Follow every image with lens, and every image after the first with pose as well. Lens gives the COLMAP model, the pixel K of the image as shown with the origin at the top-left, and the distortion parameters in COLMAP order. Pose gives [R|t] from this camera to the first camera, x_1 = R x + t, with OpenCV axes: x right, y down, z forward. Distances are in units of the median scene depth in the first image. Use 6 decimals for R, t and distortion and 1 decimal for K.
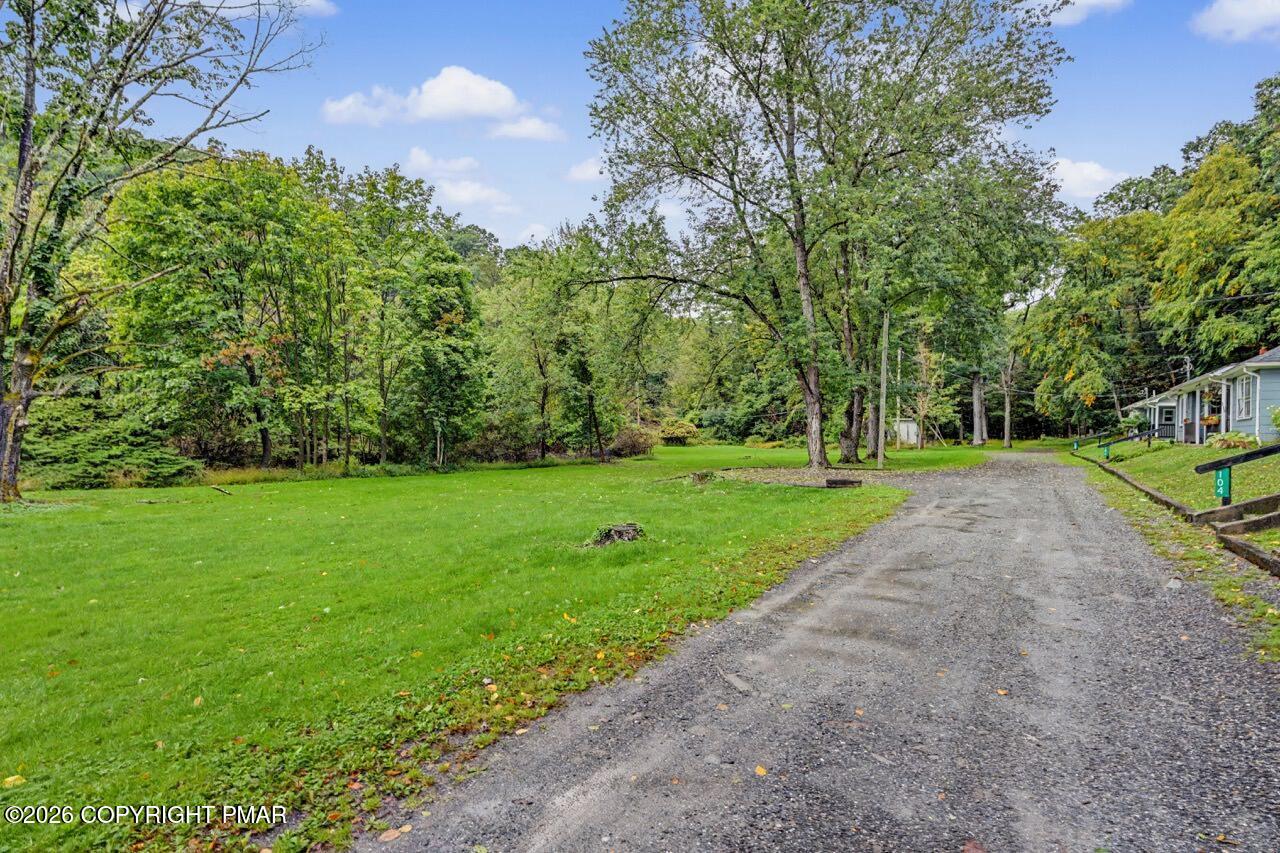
lens RADIAL K [[610.1, 0, 640.0], [0, 610.1, 426.5], [0, 0, 1]] dist [0.001798, -0.000220]
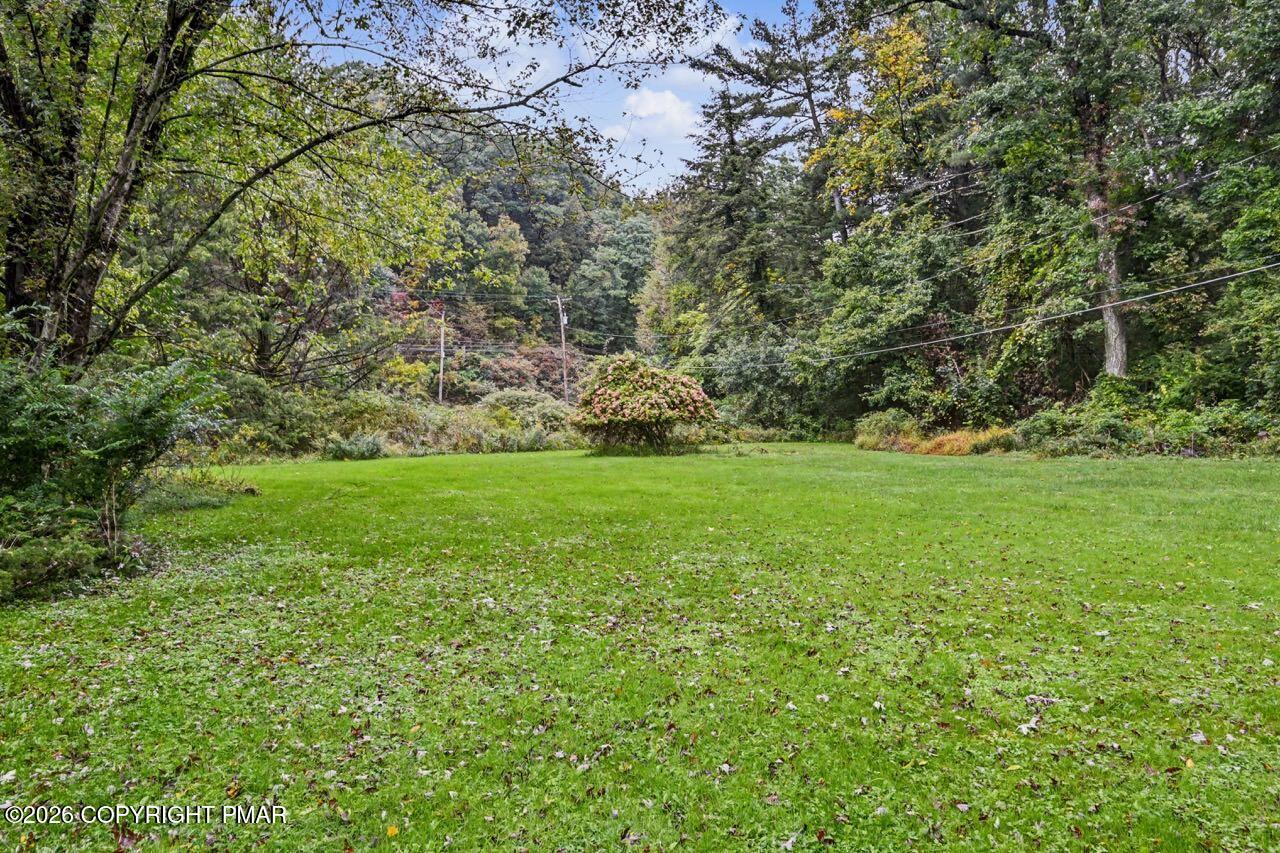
lens RADIAL K [[855.9, 0, 638.9], [0, 855.9, 396.6], [0, 0, 1]] dist [0.008355, 0.003482]
pose [[0.999288, -0.023445, 0.029571, 0.137360], [0.023926, 0.999586, -0.016011, 0.033465], [-0.029183, 0.016707, 0.999434, 1.634406]]
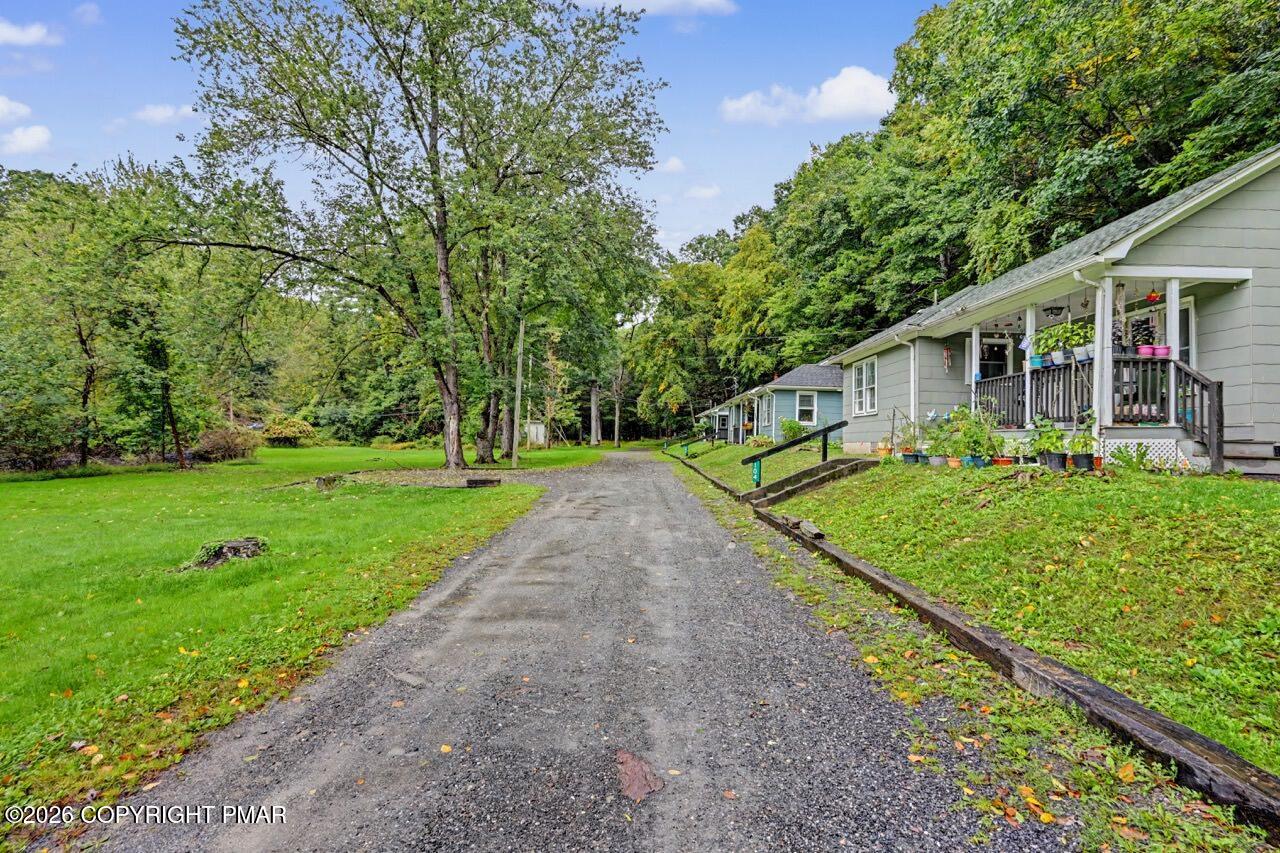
lens RADIAL K [[621.9, 0, 640.0], [0, 621.9, 426.5], [0, 0, 1]] dist [0.000946, 0.000530]
pose [[0.835048, 0.013579, 0.550010, -0.015523], [-0.013032, 0.999903, -0.004901, 0.000094], [-0.550023, -0.003075, 0.835144, -0.011755]]
